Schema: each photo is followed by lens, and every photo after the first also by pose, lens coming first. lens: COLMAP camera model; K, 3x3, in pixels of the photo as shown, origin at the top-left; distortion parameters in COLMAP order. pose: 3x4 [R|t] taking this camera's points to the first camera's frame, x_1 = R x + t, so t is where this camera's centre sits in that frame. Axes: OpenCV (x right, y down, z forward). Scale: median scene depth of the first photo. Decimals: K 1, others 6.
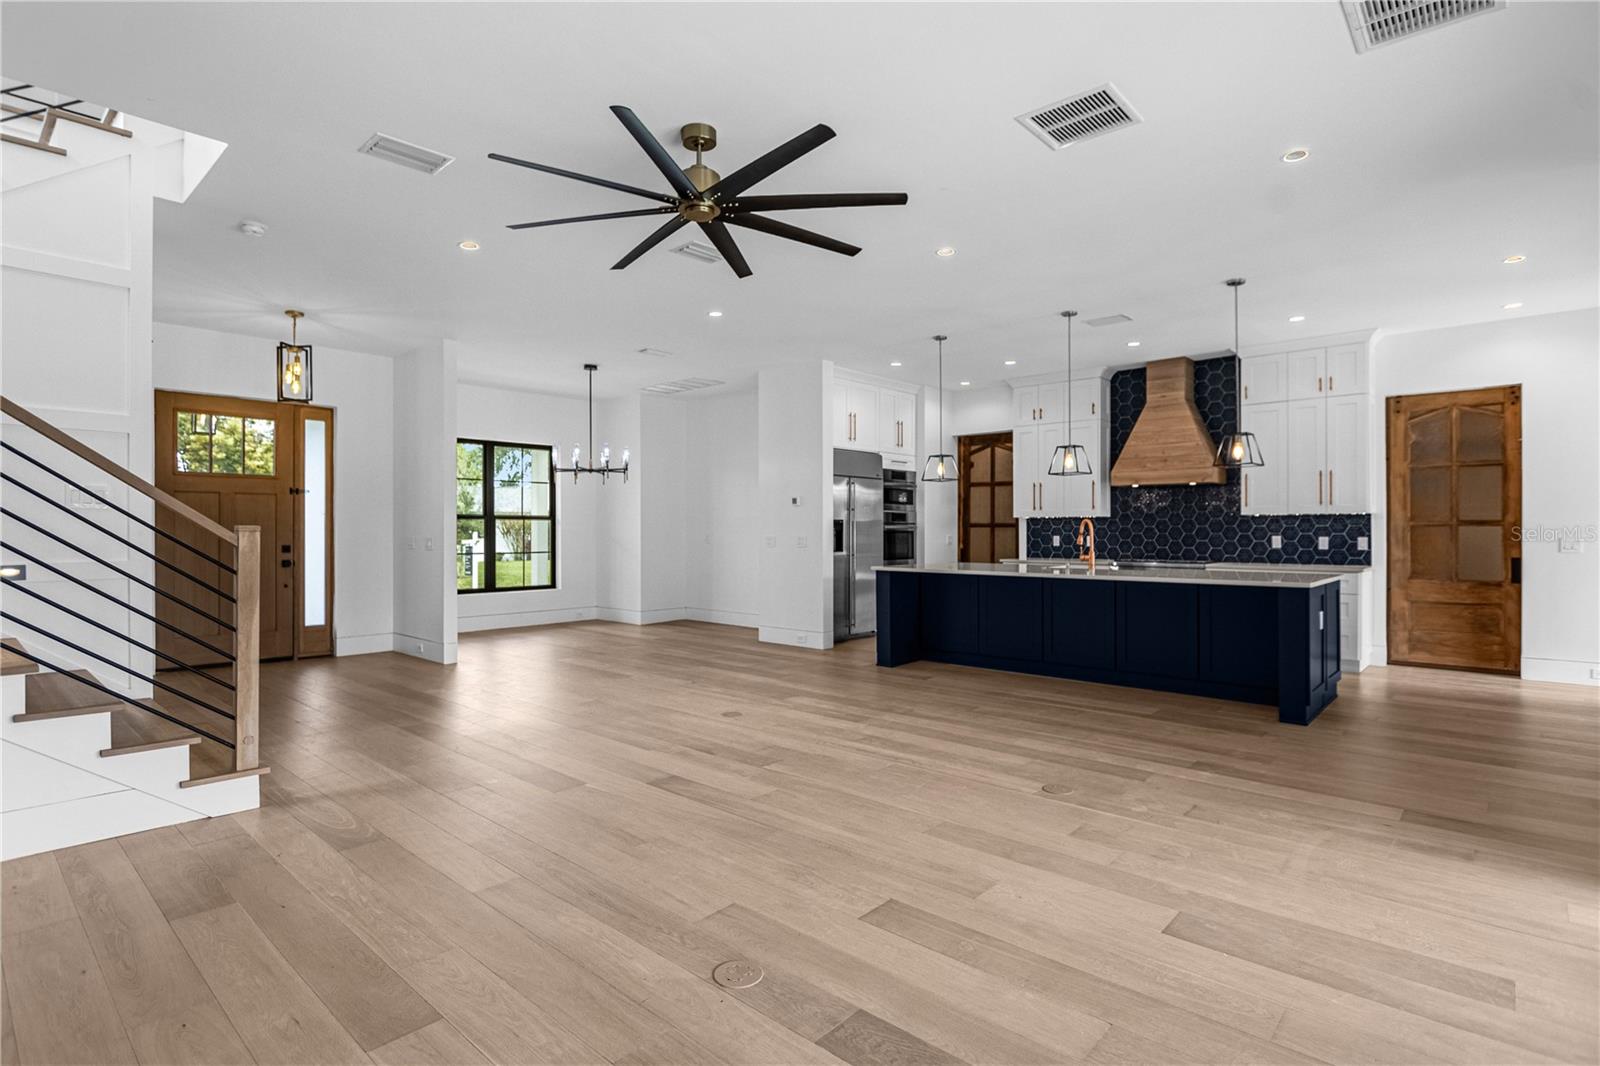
lens RADIAL K [[789.3, 0, 794.0], [0, 789.3, 532.6], [0, 0, 1]] dist [-0.000101, -0.001390]
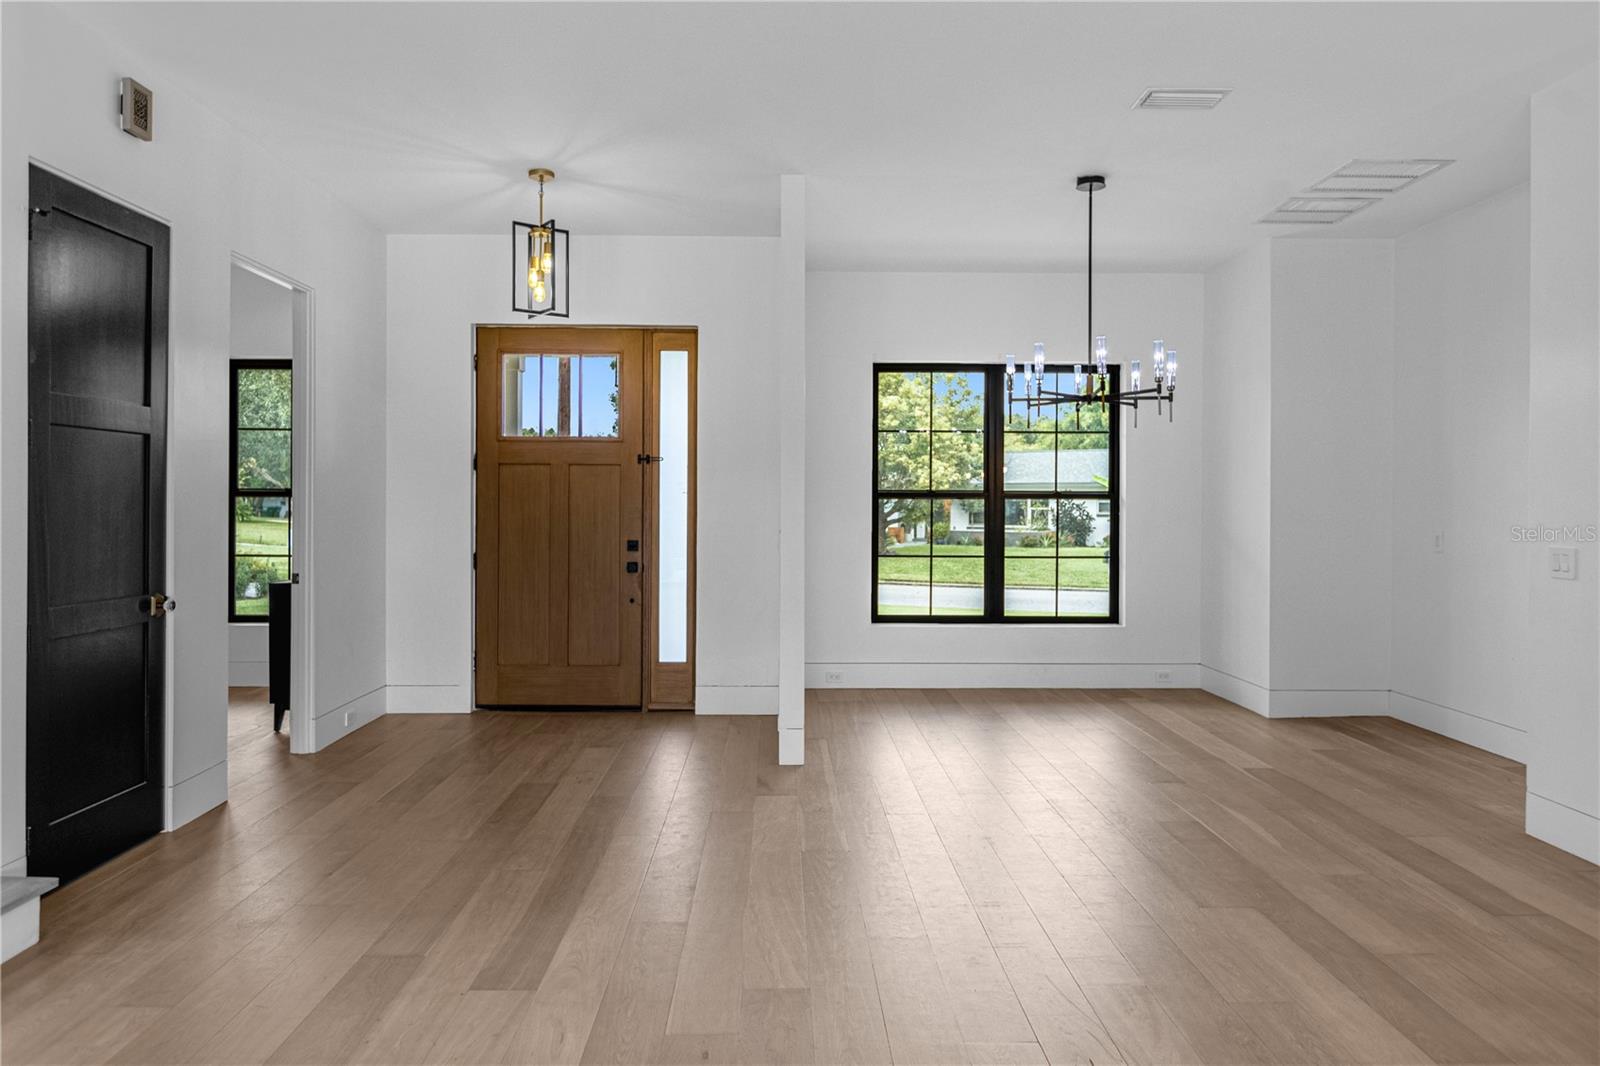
lens RADIAL K [[996.8, 0, 793.4], [0, 996.8, 502.7], [0, 0, 1]] dist [-0.002995, -0.005262]
pose [[0.683976, 0.002627, -0.729500, 0.106021], [-0.006344, 0.999977, -0.002348, -0.022678], [0.729477, 0.006234, 0.683977, 0.812920]]
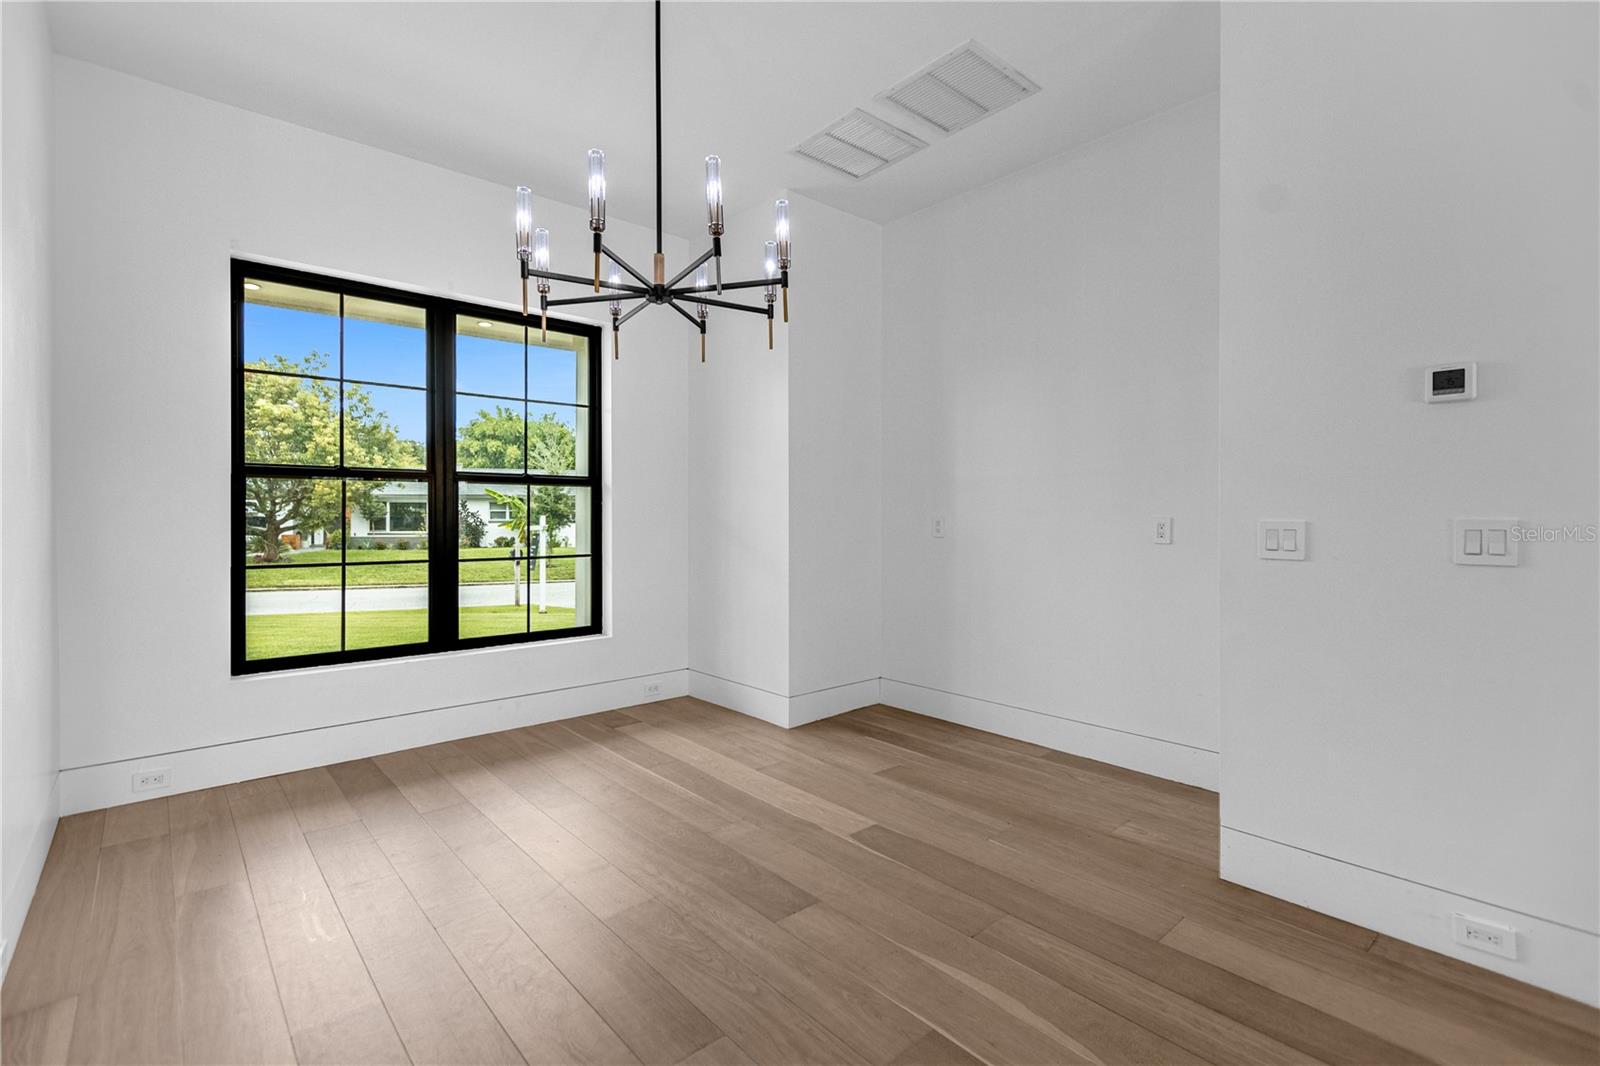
lens RADIAL K [[728.6, 0, 790.2], [0, 728.6, 519.4], [0, 0, 1]] dist [0.006973, 0.000502]
pose [[0.993172, 0.001494, -0.116649, -0.318336], [-0.001274, 0.999997, 0.001956, 0.006684], [0.116652, -0.001794, 0.993171, 1.317586]]
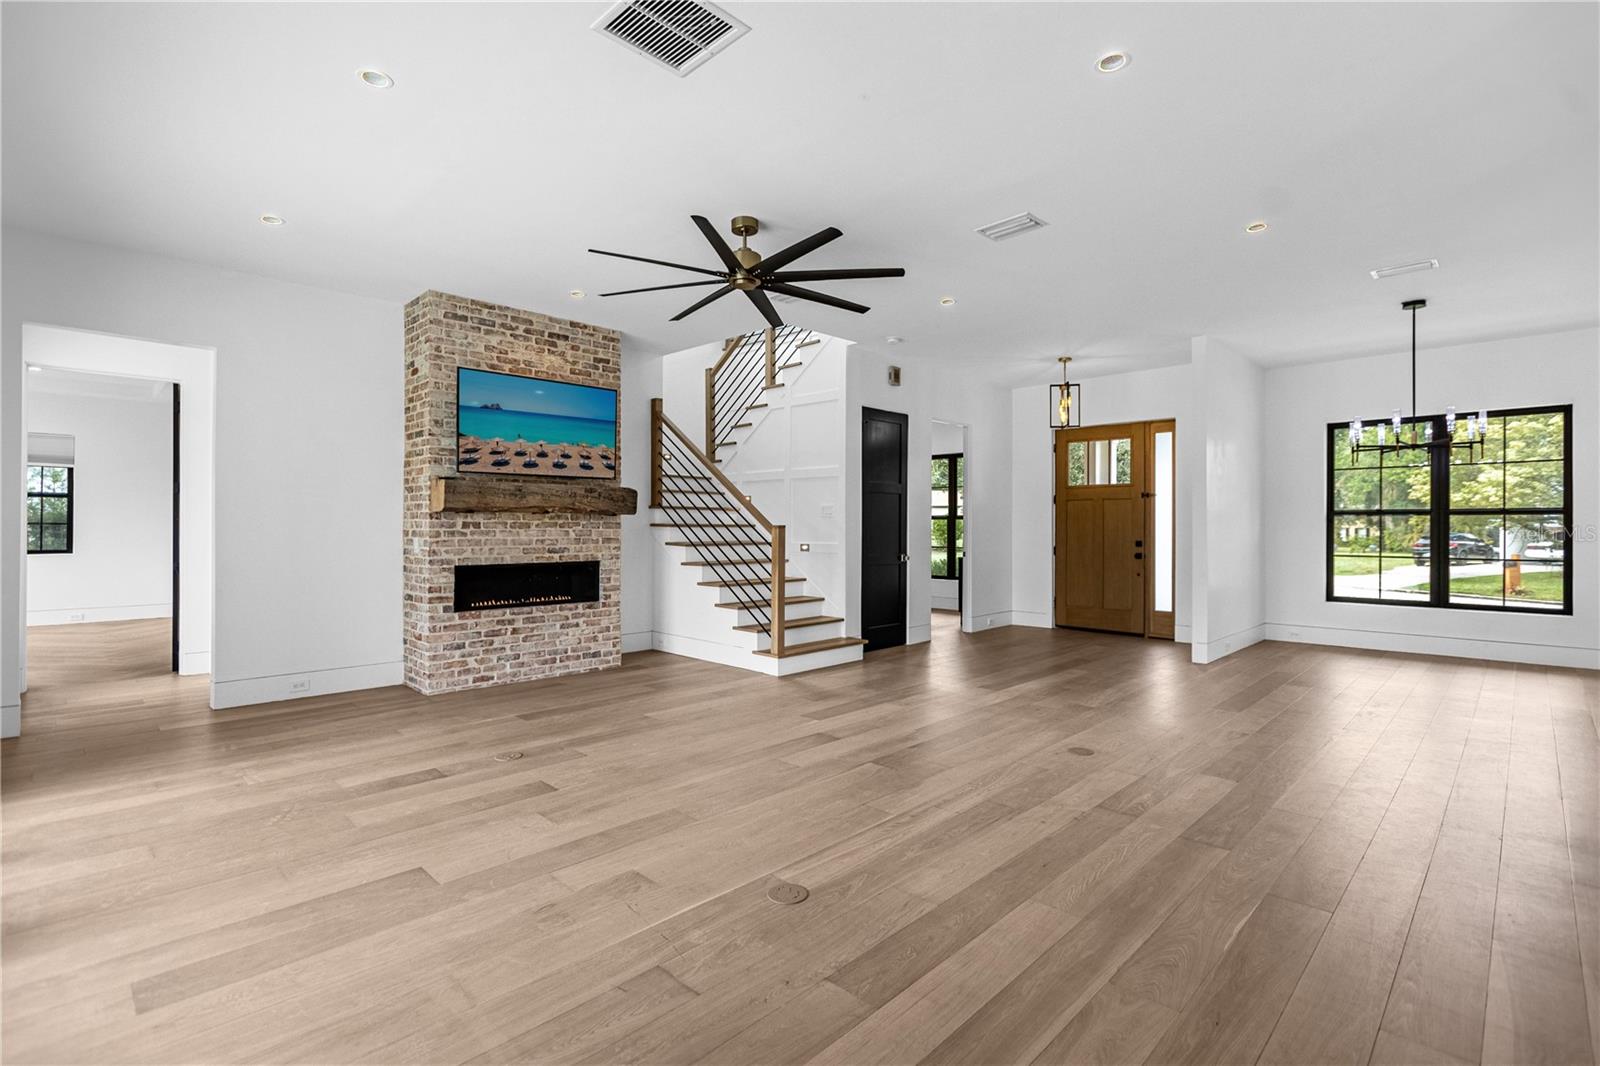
lens RADIAL K [[746.9, 0, 796.6], [0, 746.9, 526.7], [0, 0, 1]] dist [-0.001986, 0.000607]
pose [[-0.040990, -0.000392, -0.999159, 0.800761], [-0.004751, 0.999989, -0.000198, -0.003802], [0.999148, 0.004739, -0.040991, 0.823205]]
